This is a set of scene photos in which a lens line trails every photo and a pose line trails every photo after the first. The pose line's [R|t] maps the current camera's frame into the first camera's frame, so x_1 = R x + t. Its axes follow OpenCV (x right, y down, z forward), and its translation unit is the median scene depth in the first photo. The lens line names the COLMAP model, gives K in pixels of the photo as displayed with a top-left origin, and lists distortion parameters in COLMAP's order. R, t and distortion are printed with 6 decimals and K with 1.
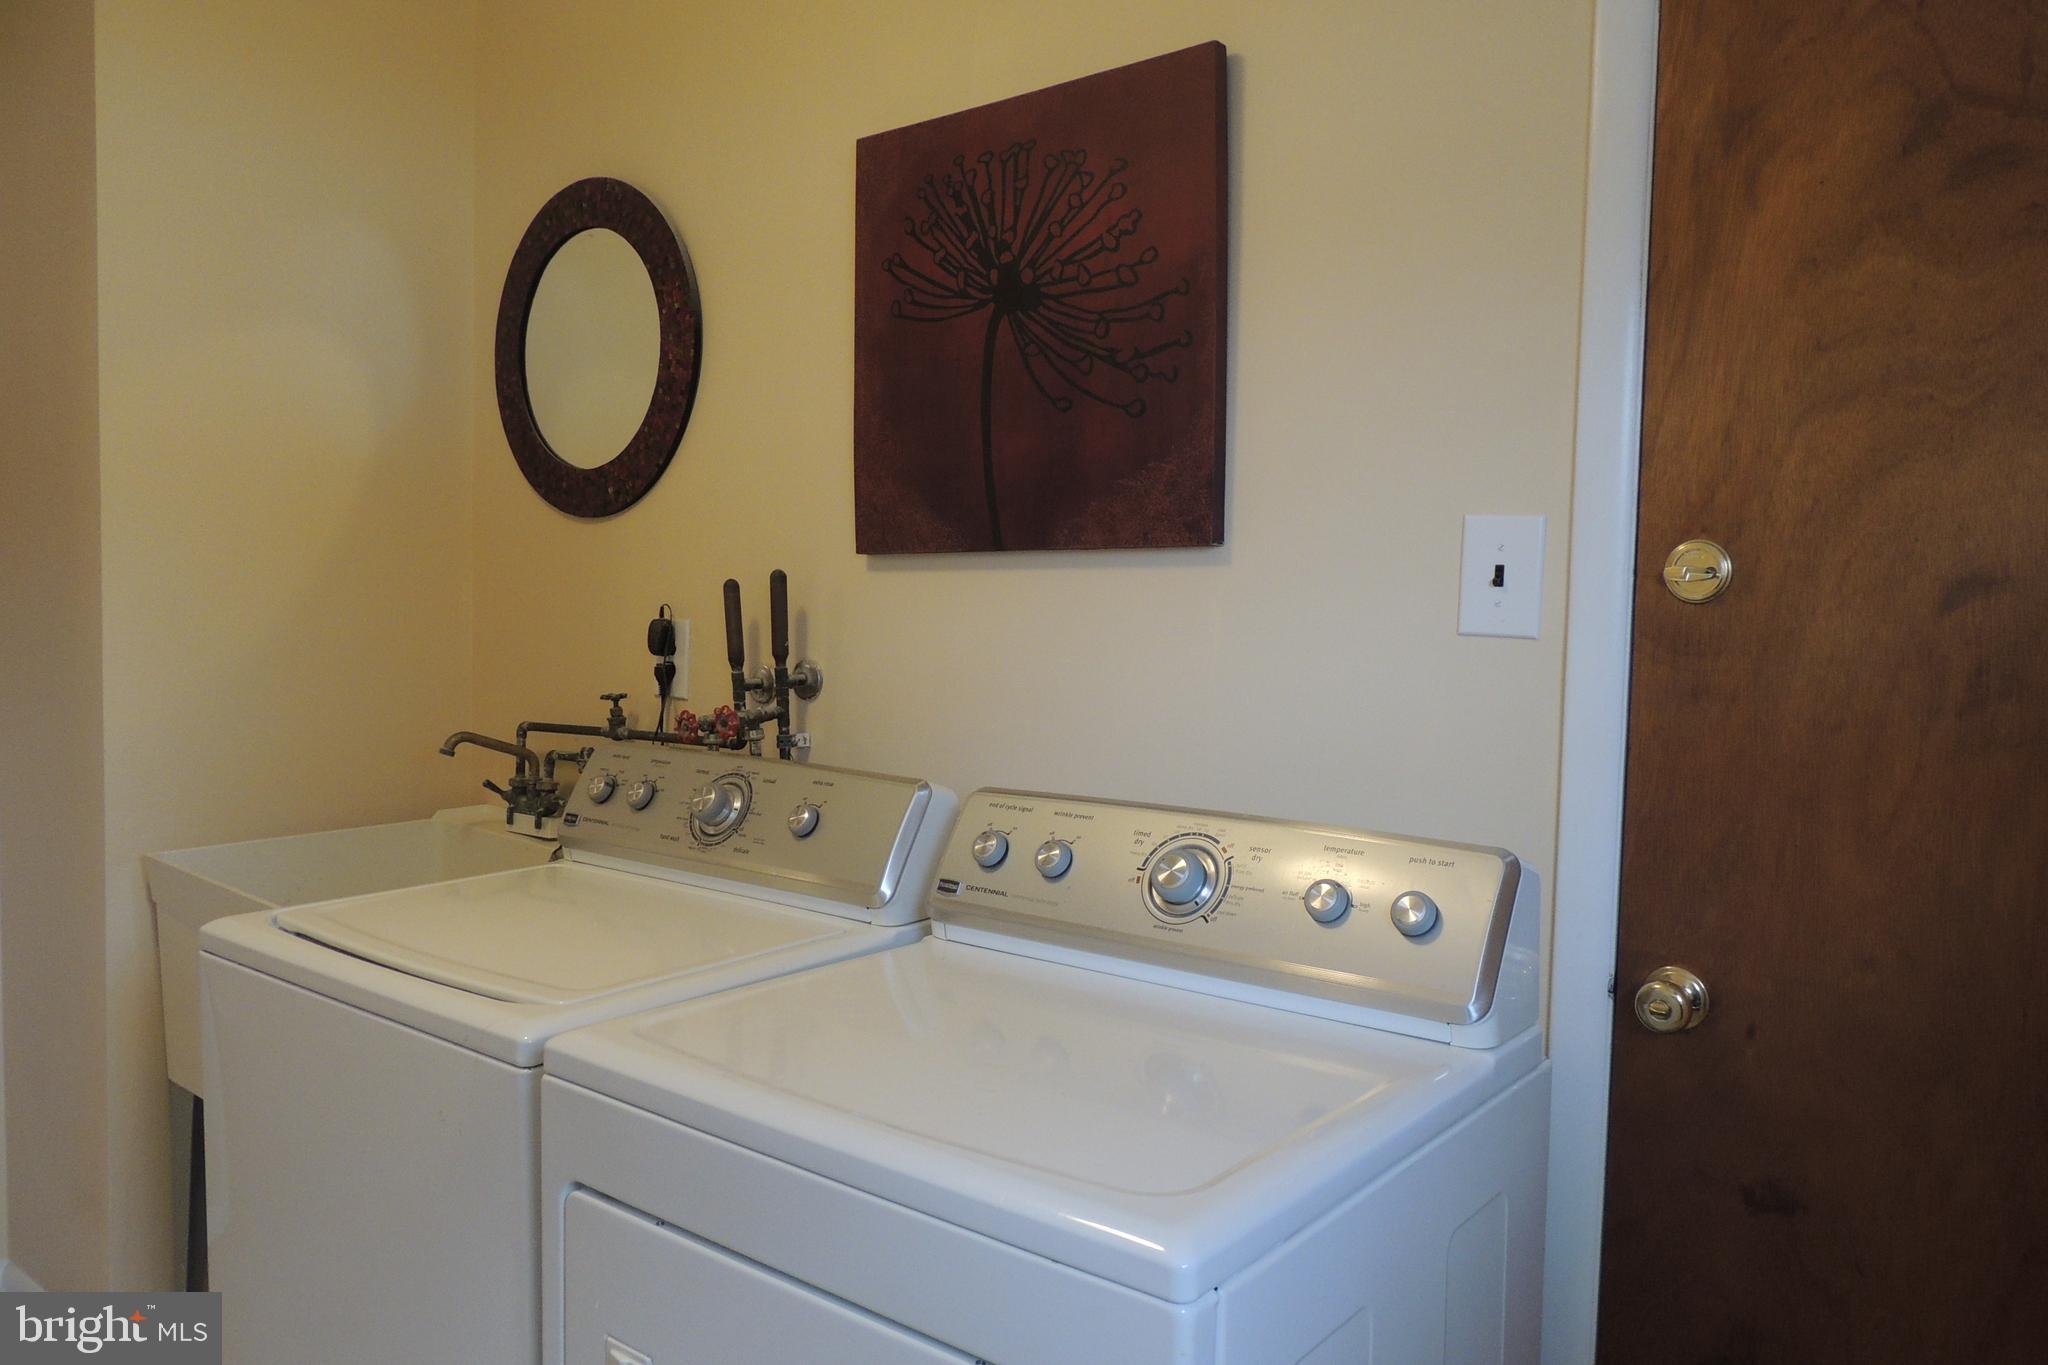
lens RADIAL K [[1458.4, 0, 1034.4], [0, 1458.4, 673.1], [0, 0, 1]] dist [-0.010883, -0.002365]
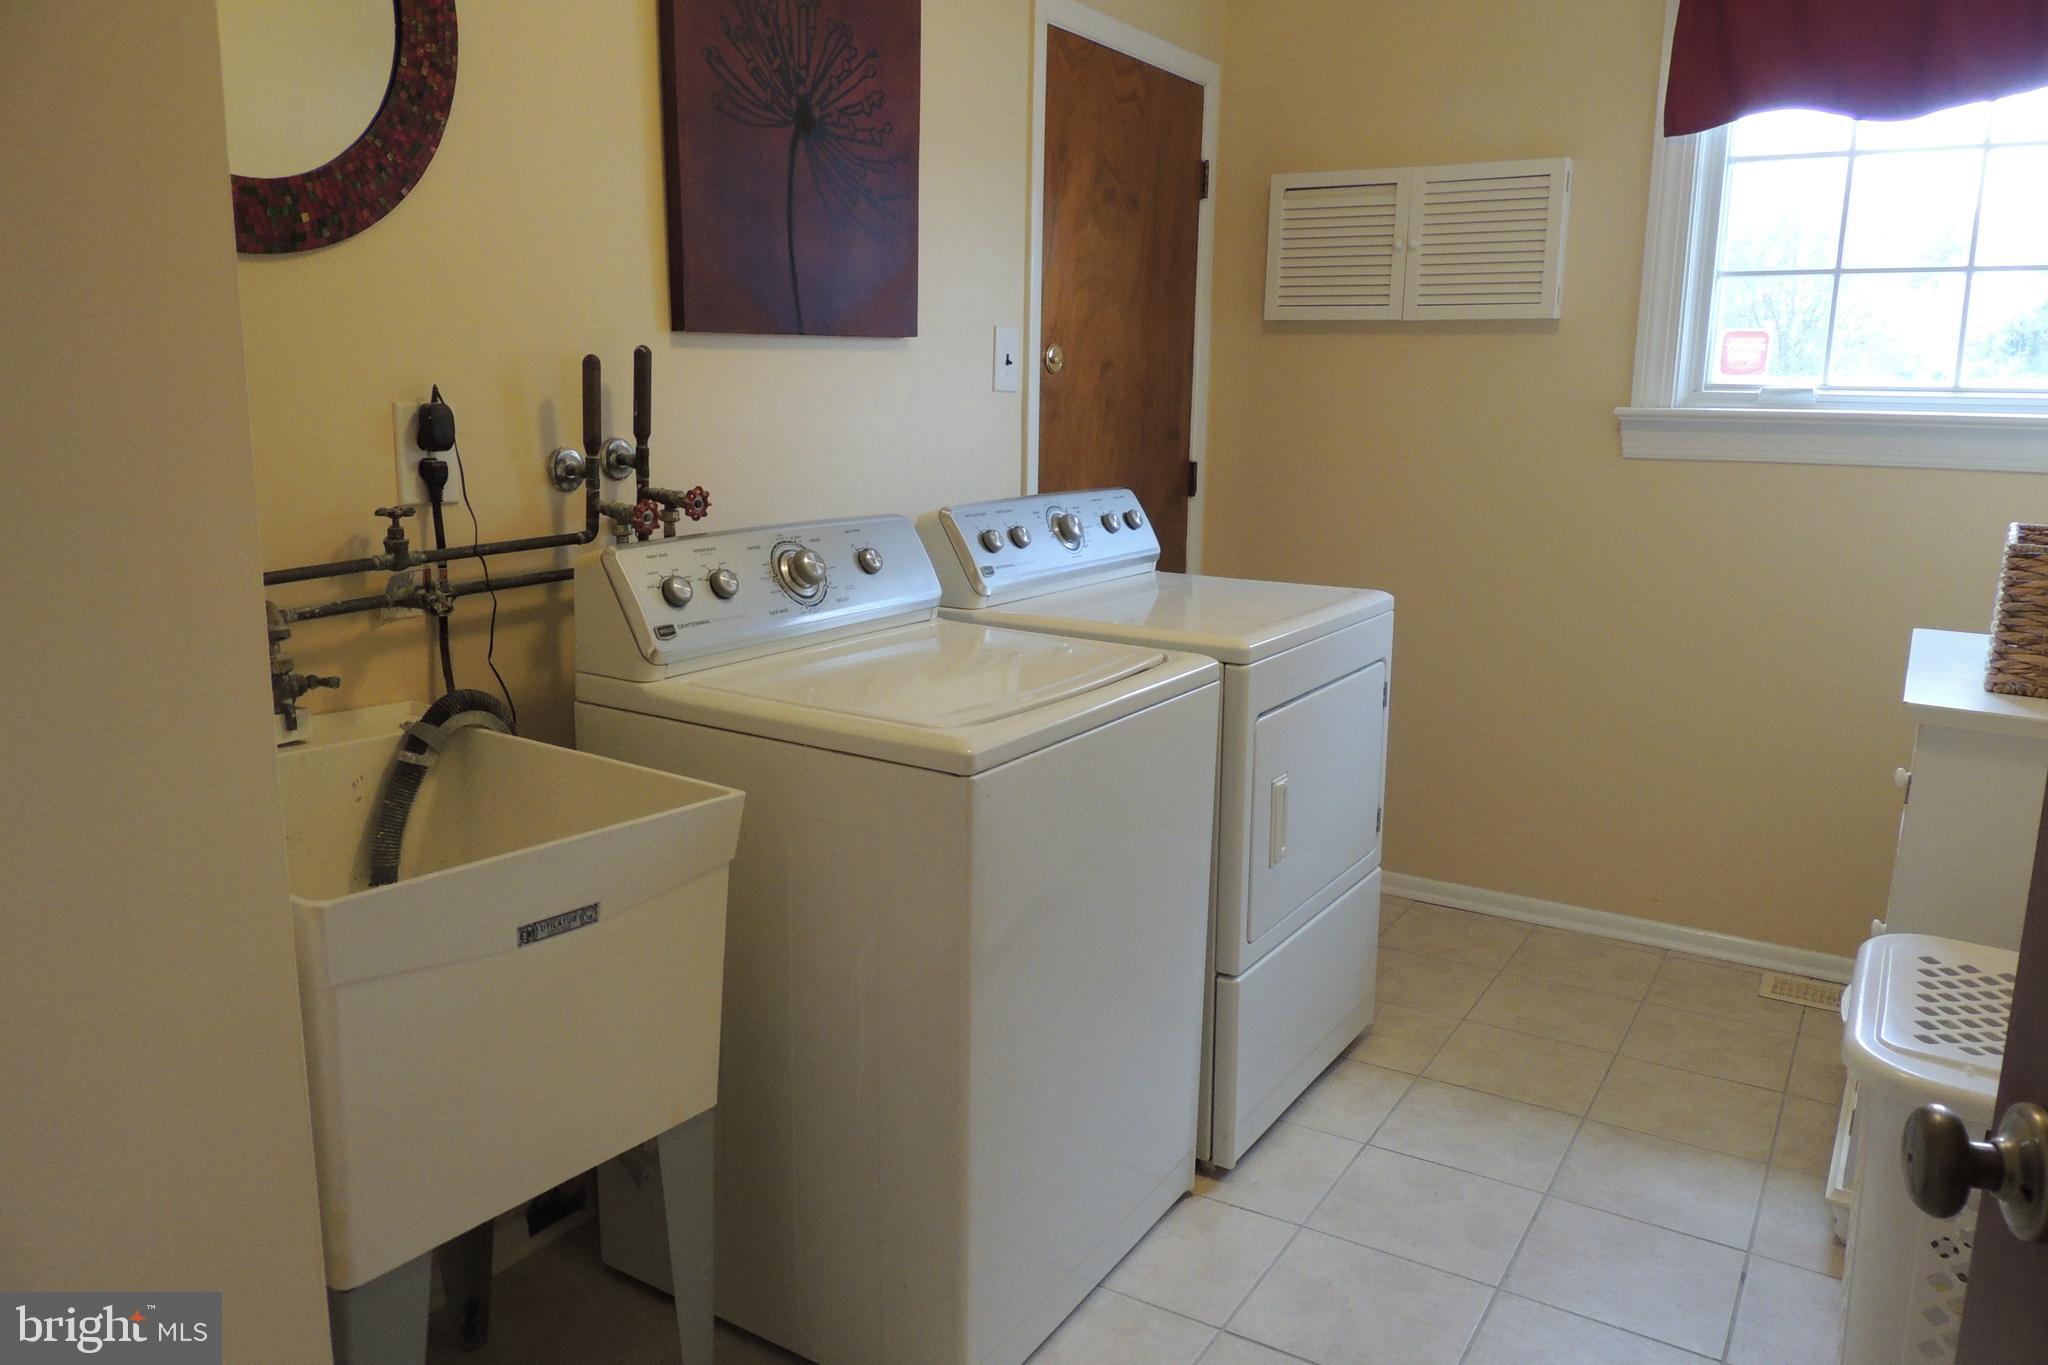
lens RADIAL K [[1458.4, 0, 1030.5], [0, 1458.4, 689.2], [0, 0, 1]] dist [-0.010883, -0.002365]
pose [[-0.085657, -0.221502, 0.971391, -1.319139], [0.040161, 0.973414, 0.225505, -0.062514], [-0.995515, 0.058329, -0.074484, 0.917817]]
